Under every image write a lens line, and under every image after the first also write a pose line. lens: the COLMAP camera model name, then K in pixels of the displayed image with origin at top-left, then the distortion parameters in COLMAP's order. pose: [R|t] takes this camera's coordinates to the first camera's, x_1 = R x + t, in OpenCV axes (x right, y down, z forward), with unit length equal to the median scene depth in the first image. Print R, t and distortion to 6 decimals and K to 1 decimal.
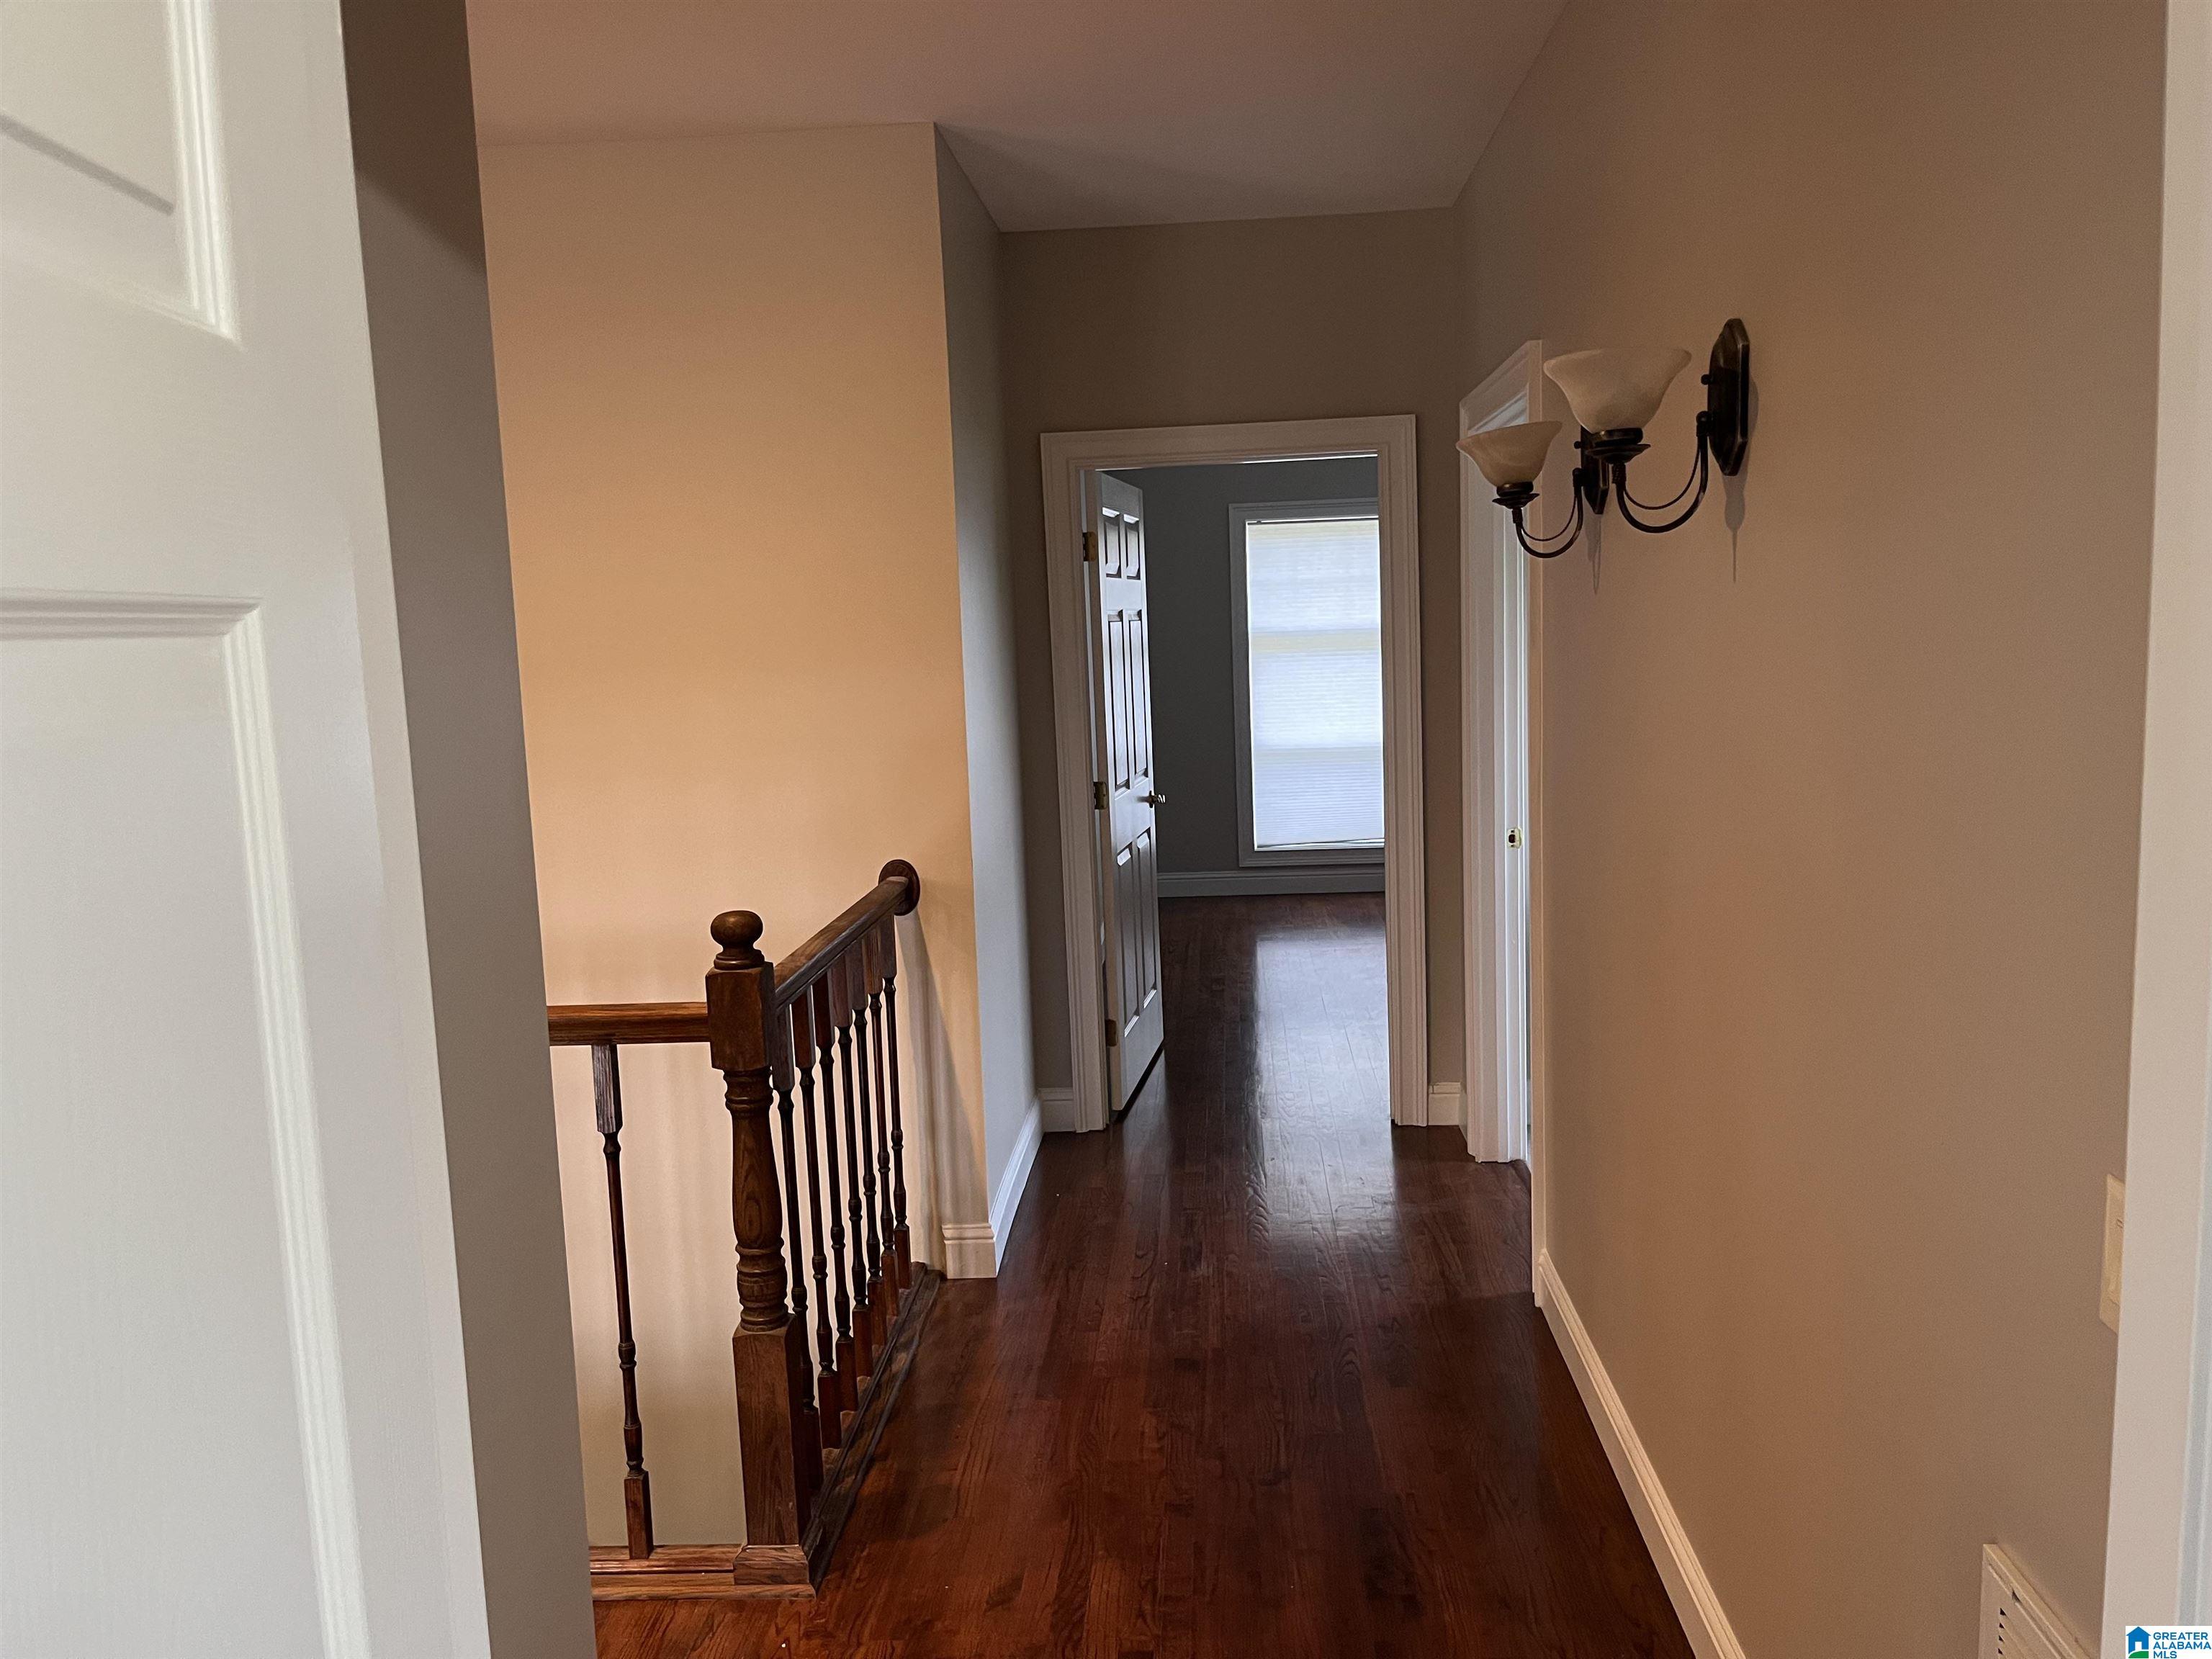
lens RADIAL K [[1669.7, 0, 1108.9], [0, 1669.7, 824.7], [0, 0, 1]] dist [0.050598, -0.062211]
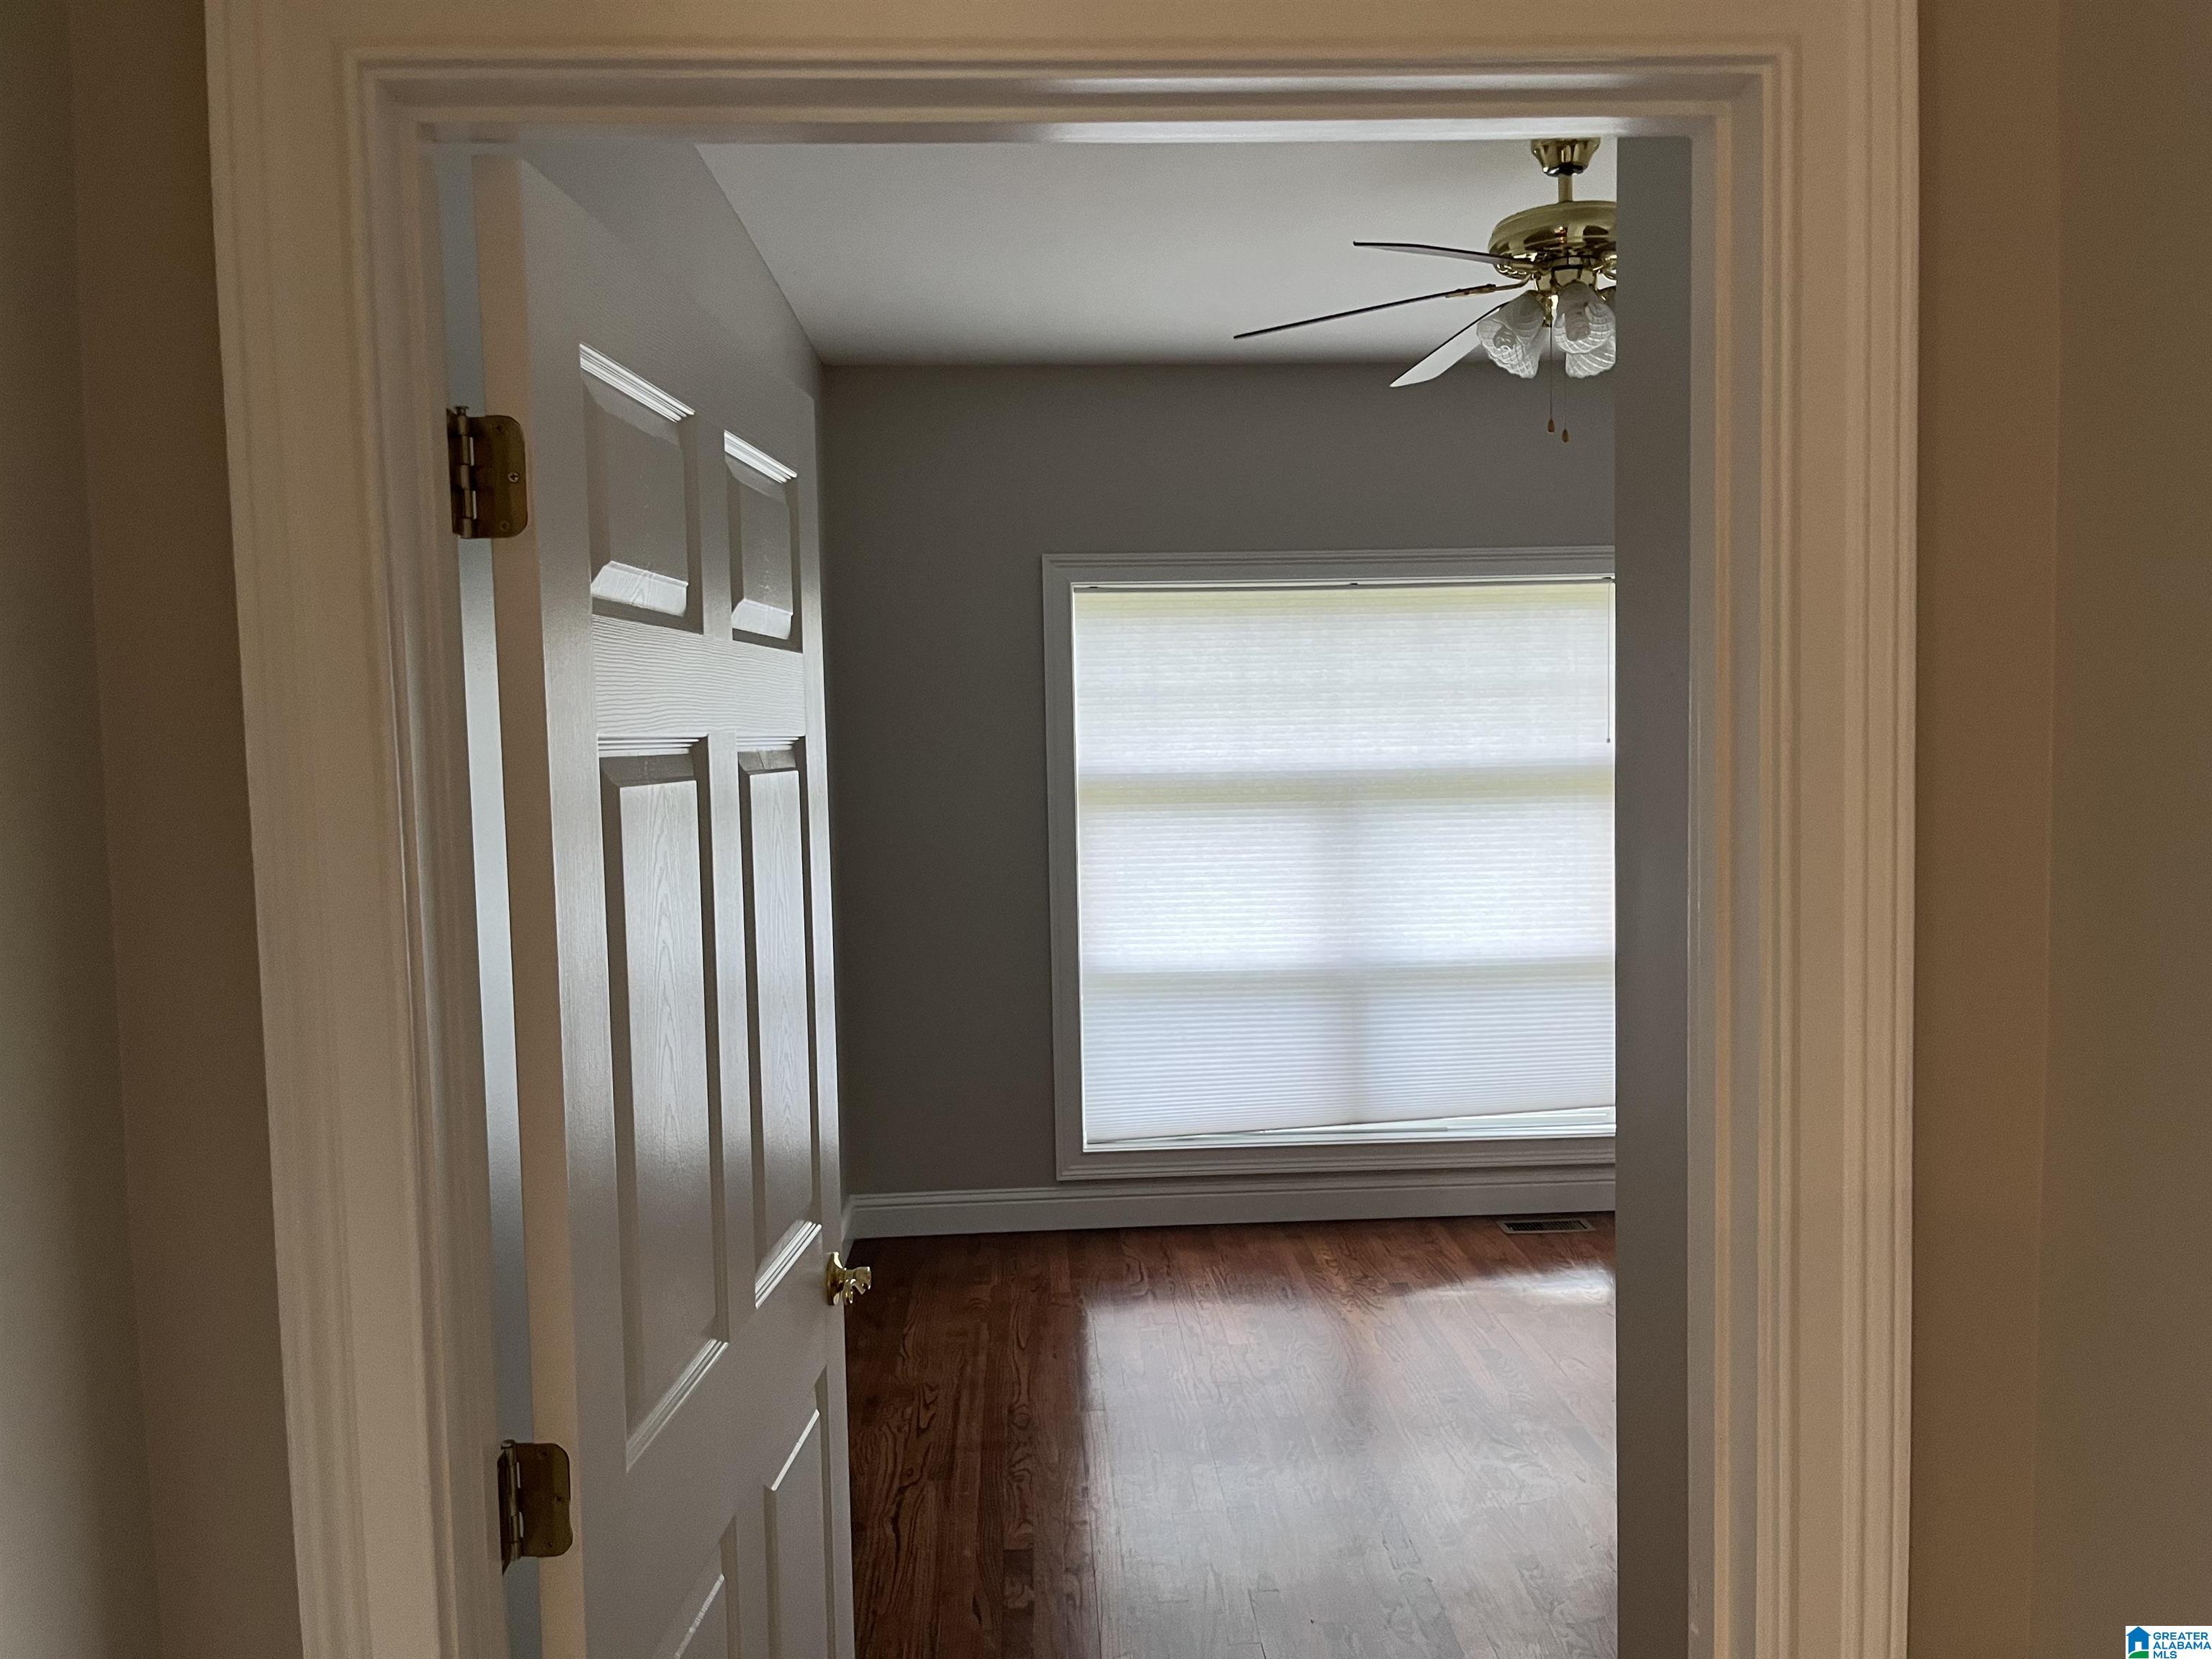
lens RADIAL K [[1669.7, 0, 1097.0], [0, 1669.7, 836.1], [0, 0, 1]] dist [0.050598, -0.062211]
pose [[0.993760, 0.011726, 0.110926, 0.026833], [-0.004460, 0.997841, -0.065531, -0.055781], [-0.111455, 0.064627, 0.991666, 0.424478]]
